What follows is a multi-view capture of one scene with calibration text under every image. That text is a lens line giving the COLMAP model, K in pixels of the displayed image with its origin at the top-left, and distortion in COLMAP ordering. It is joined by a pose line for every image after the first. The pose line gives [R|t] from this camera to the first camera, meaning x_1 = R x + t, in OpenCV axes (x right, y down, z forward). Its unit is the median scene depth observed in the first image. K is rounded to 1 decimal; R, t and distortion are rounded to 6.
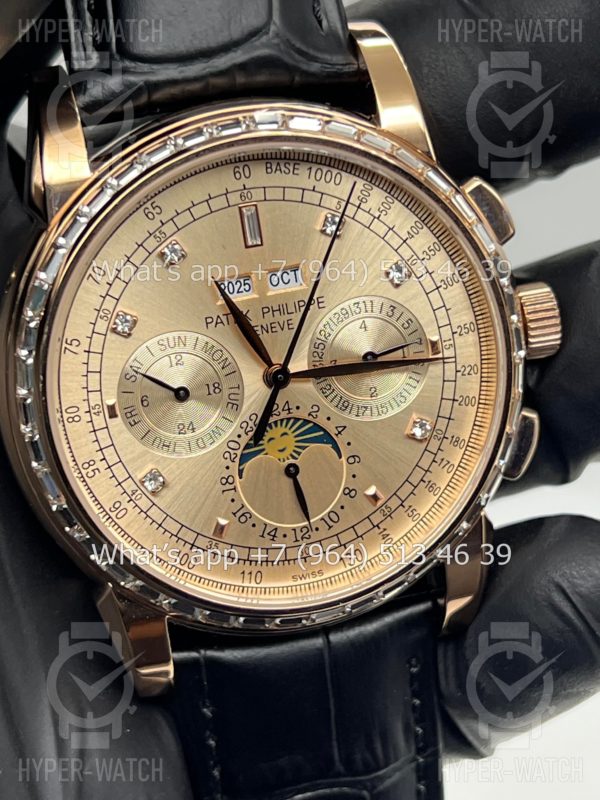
lens RADIAL K [[1820.8, 0, 300.0], [0, 1820.8, 400.0], [0, 0, 1]] dist [0.174392, 0.231618]
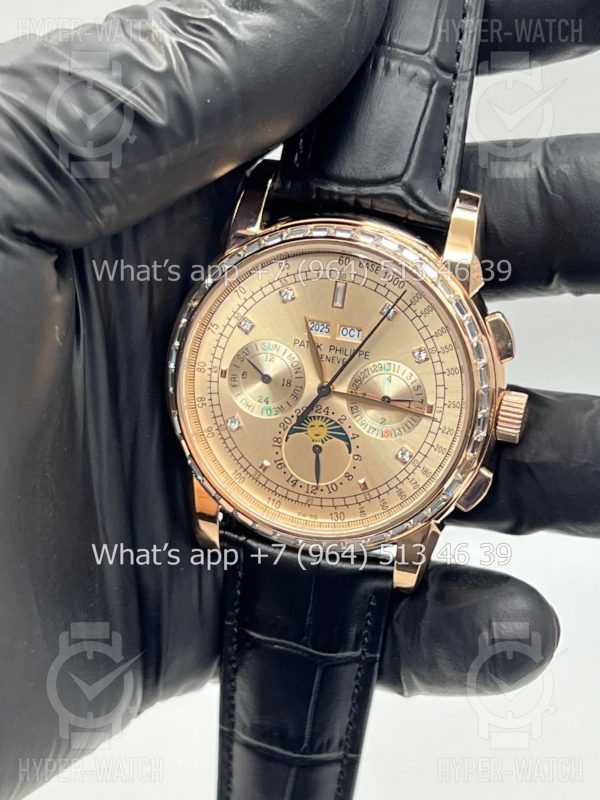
lens RADIAL K [[1820.8, 0, 300.0], [0, 1820.8, 400.0], [0, 0, 1]] dist [0.174392, 0.231618]
pose [[0.867675, 0.354939, -0.348079, 0.516112], [-0.338991, 0.934573, 0.107971, -0.166140], [0.363628, 0.024312, 0.931227, -0.470600]]
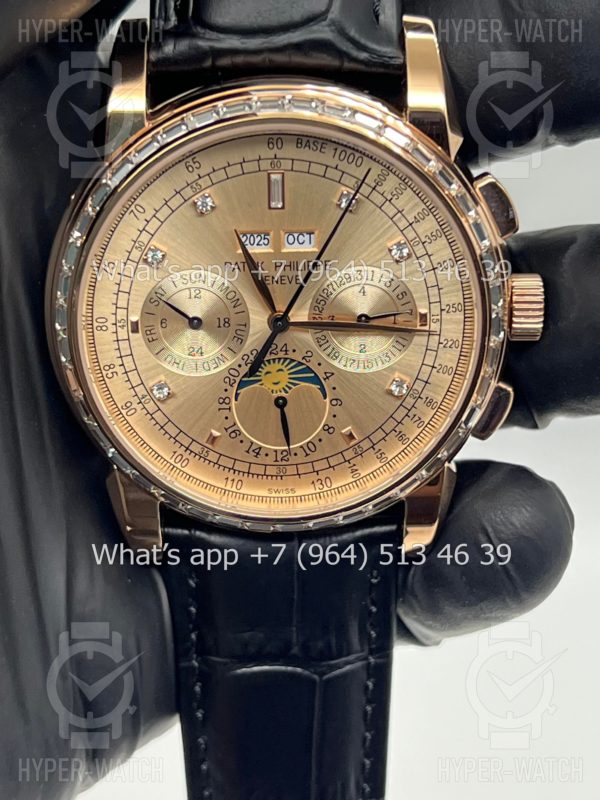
lens RADIAL K [[1820.8, 0, 300.0], [0, 1820.8, 400.0], [0, 0, 1]] dist [0.174392, 0.231618]
pose [[0.969881, 0.191095, -0.151040, 0.183396], [-0.168519, 0.974159, 0.150382, -0.140039], [0.175874, -0.120400, 0.977022, -0.133719]]
